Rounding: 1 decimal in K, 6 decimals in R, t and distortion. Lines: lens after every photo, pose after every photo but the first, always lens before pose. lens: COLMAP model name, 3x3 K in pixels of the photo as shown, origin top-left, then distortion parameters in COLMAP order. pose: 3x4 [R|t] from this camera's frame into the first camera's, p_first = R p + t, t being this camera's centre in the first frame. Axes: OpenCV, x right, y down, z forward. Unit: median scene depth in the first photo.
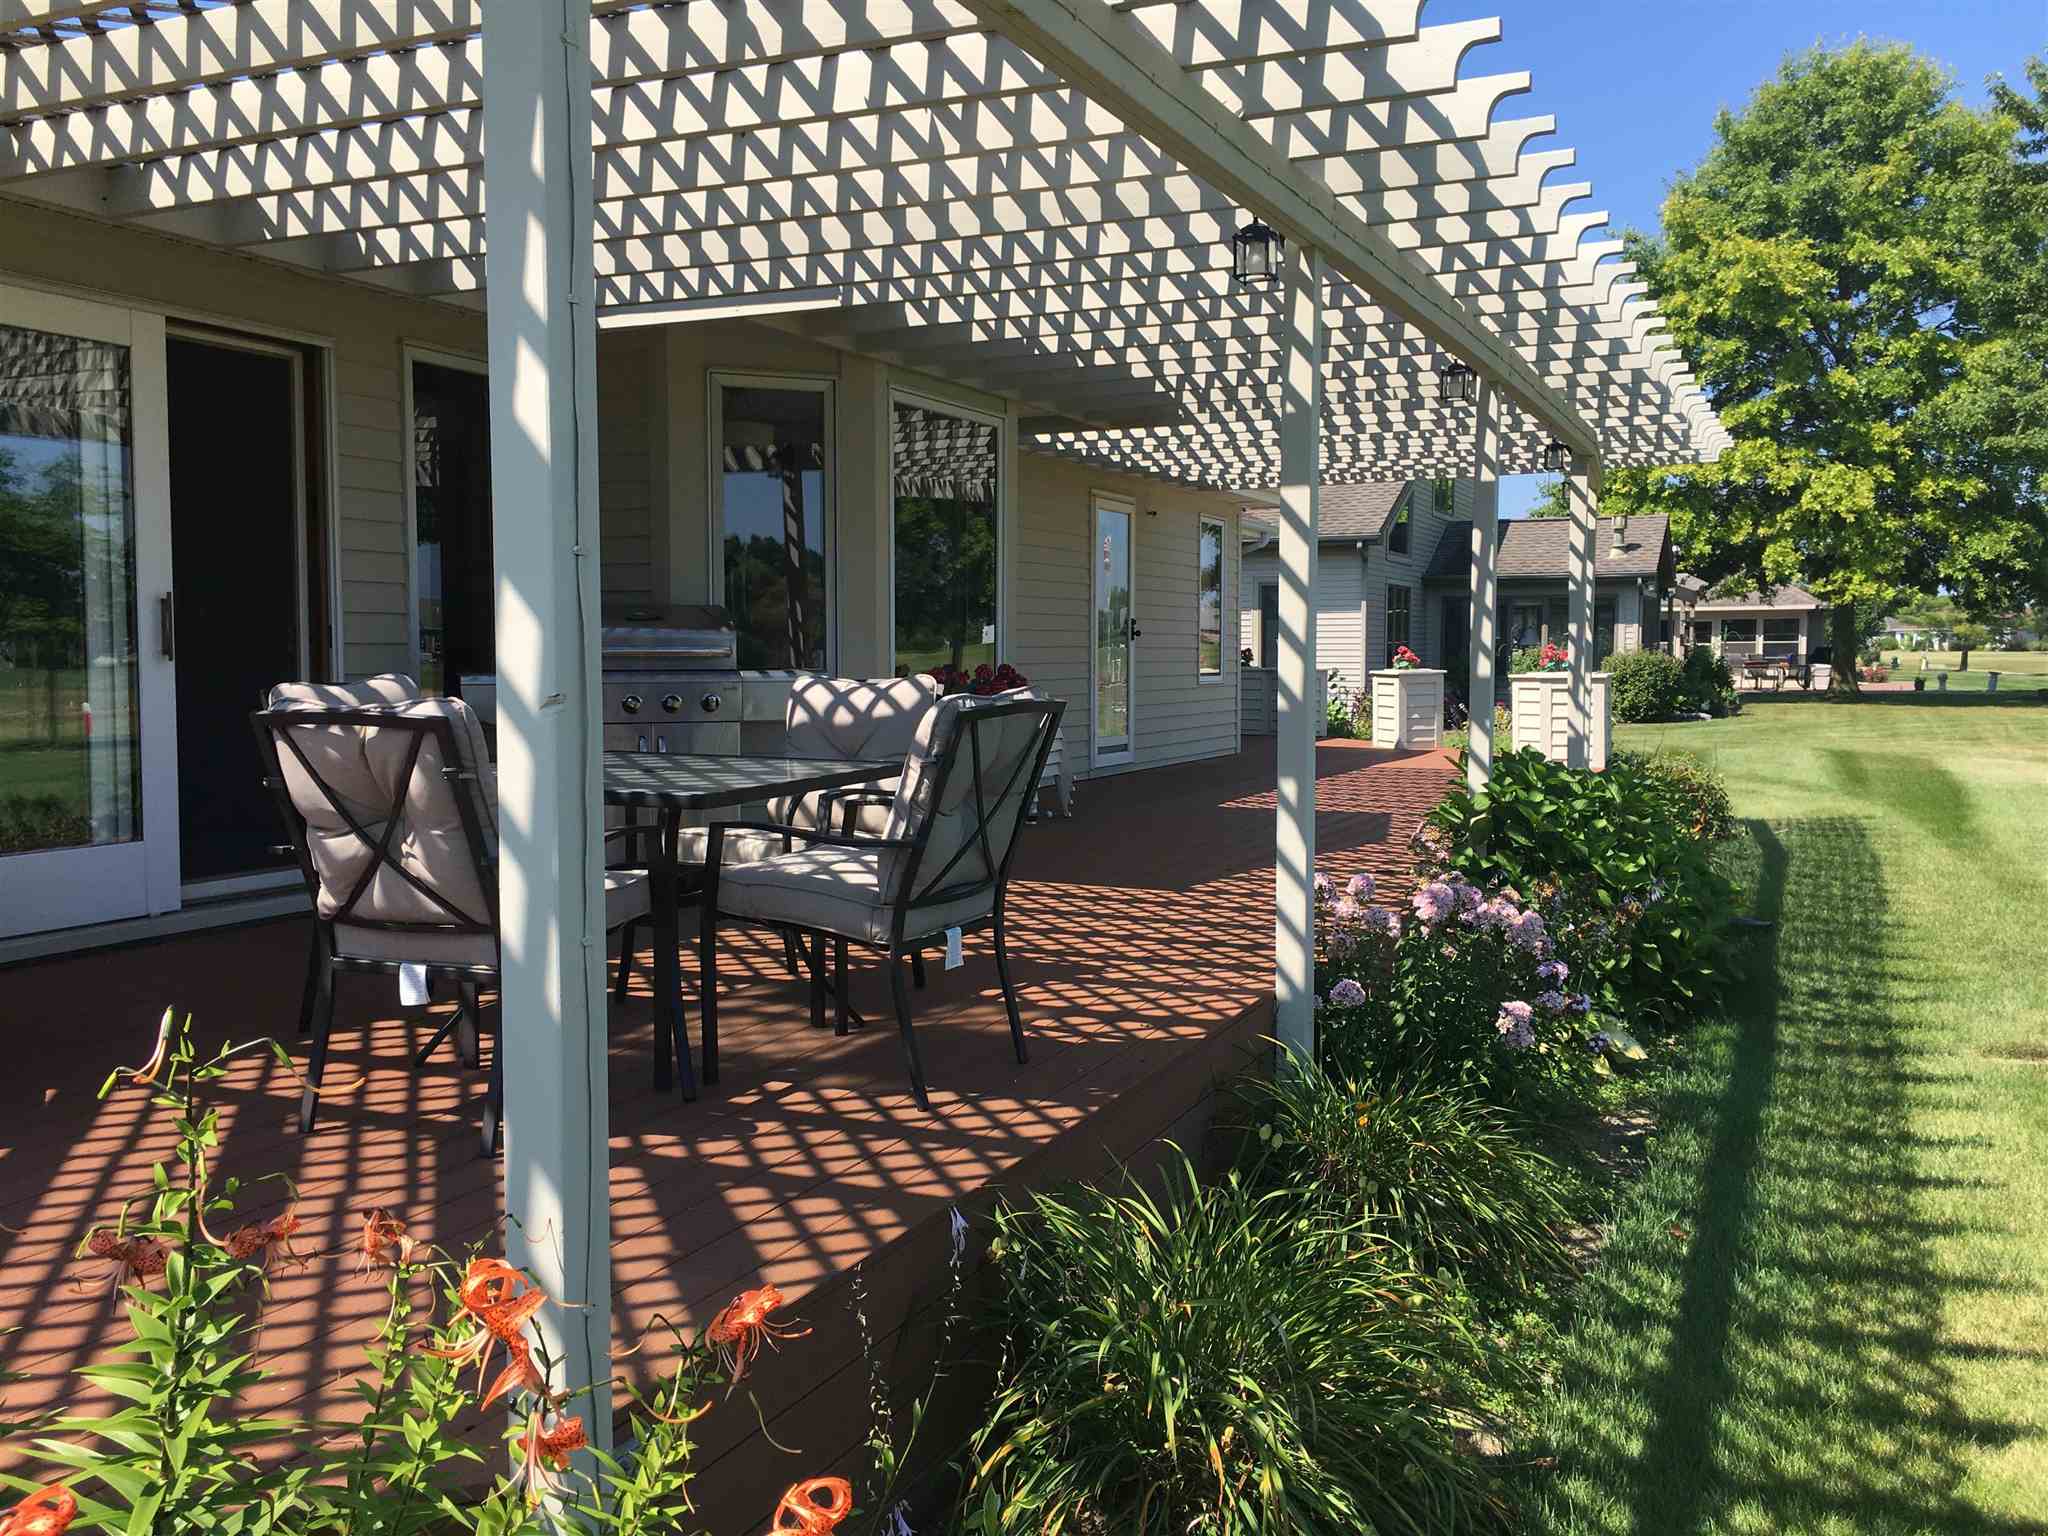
lens RADIAL K [[1774.6, 0, 1029.5], [0, 1774.6, 768.1], [0, 0, 1]] dist [0.056645, -0.048418]
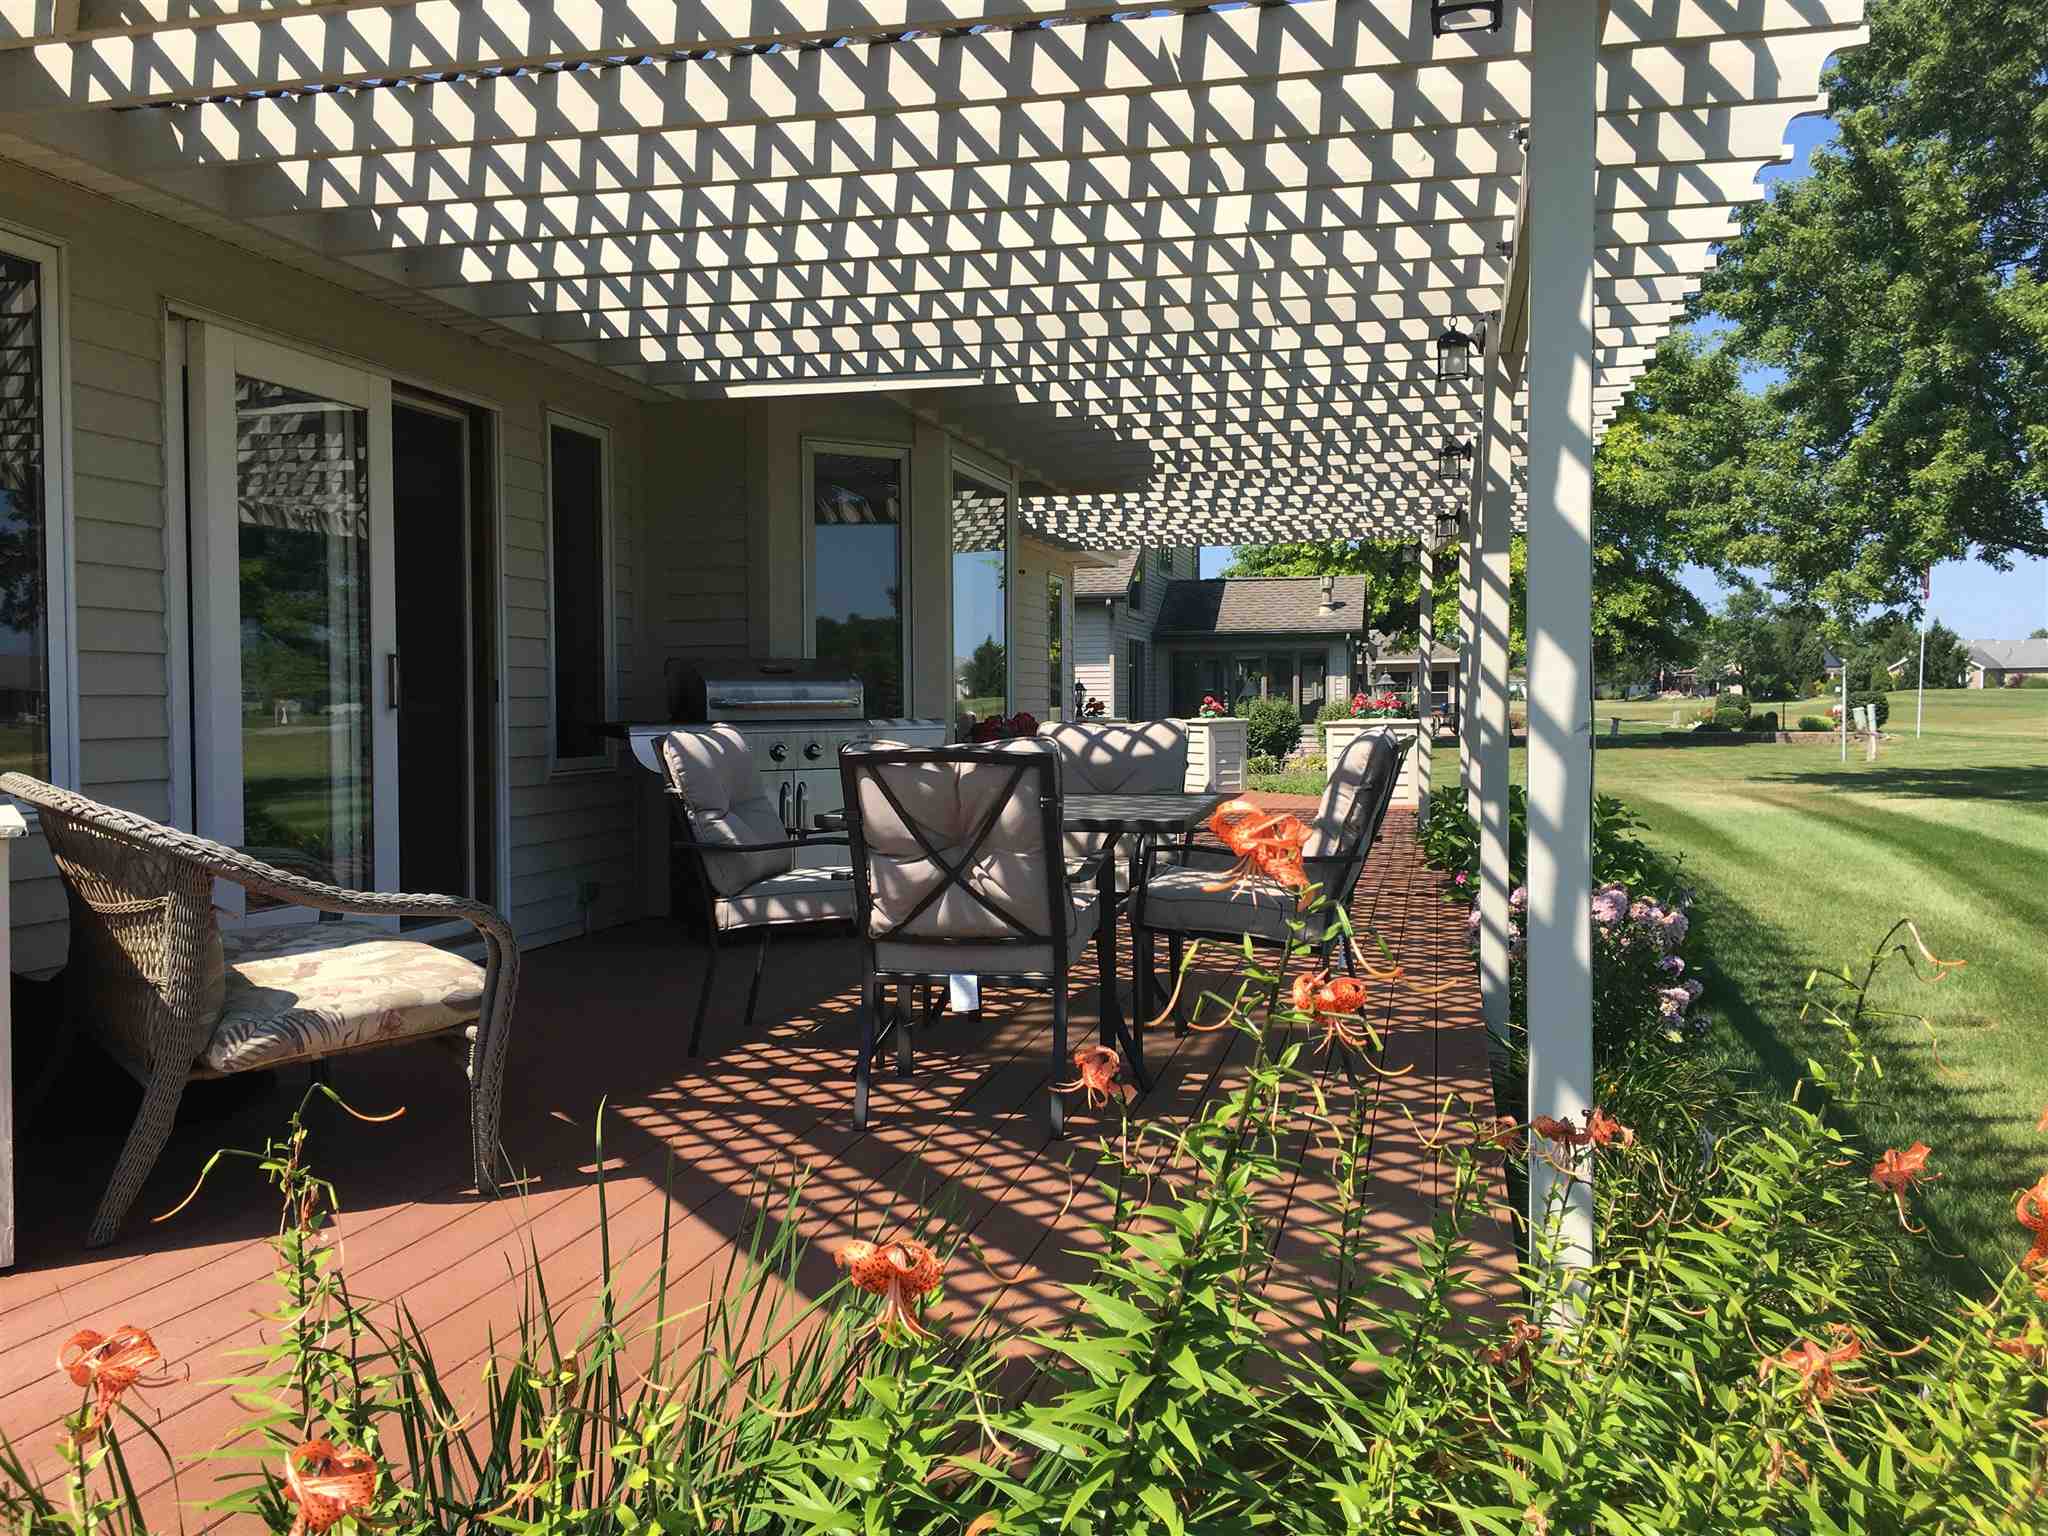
lens RADIAL K [[1774.6, 0, 1011.0], [0, 1774.6, 774.5], [0, 0, 1]] dist [0.056645, -0.048418]
pose [[0.979719, -0.017087, 0.199648, -0.344106], [0.022586, 0.999425, -0.025294, 0.008108], [-0.199101, 0.029290, 0.979541, -0.070525]]
